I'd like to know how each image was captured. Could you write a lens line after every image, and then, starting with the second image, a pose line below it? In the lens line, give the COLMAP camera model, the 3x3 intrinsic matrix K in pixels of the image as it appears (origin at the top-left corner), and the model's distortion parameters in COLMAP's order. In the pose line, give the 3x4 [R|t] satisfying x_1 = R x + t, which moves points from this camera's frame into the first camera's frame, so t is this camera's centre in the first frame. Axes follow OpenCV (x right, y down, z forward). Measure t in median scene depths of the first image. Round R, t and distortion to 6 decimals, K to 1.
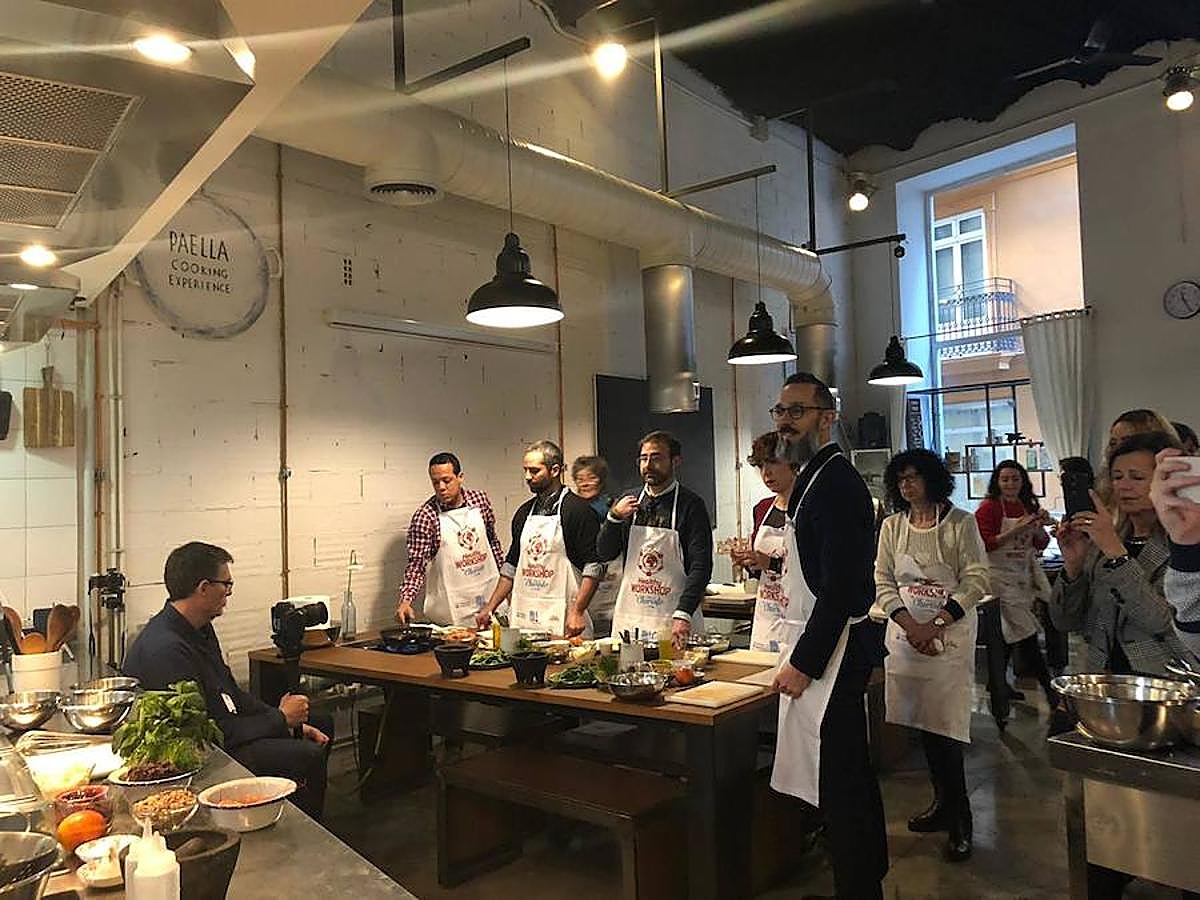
lens RADIAL K [[1018.4, 0, 600.0], [0, 1018.4, 450.0], [0, 0, 1]] dist [0.006445, 0.006698]
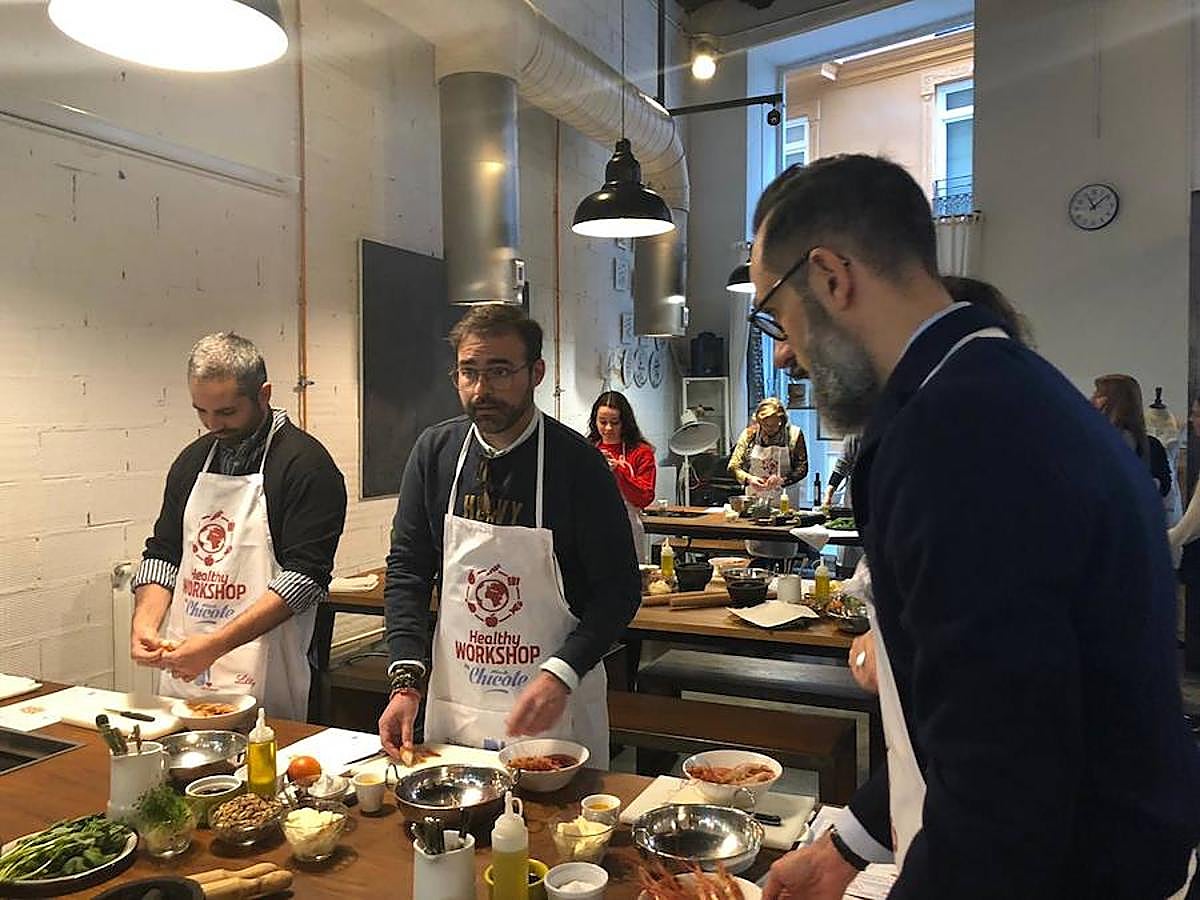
lens RADIAL K [[1018.4, 0, 600.0], [0, 1018.4, 450.0], [0, 0, 1]] dist [0.006445, 0.006698]
pose [[0.975050, 0.017107, 0.221324, 0.001239], [-0.032518, 0.997278, 0.066174, 0.007901], [-0.219589, -0.071720, 0.972953, 0.265517]]
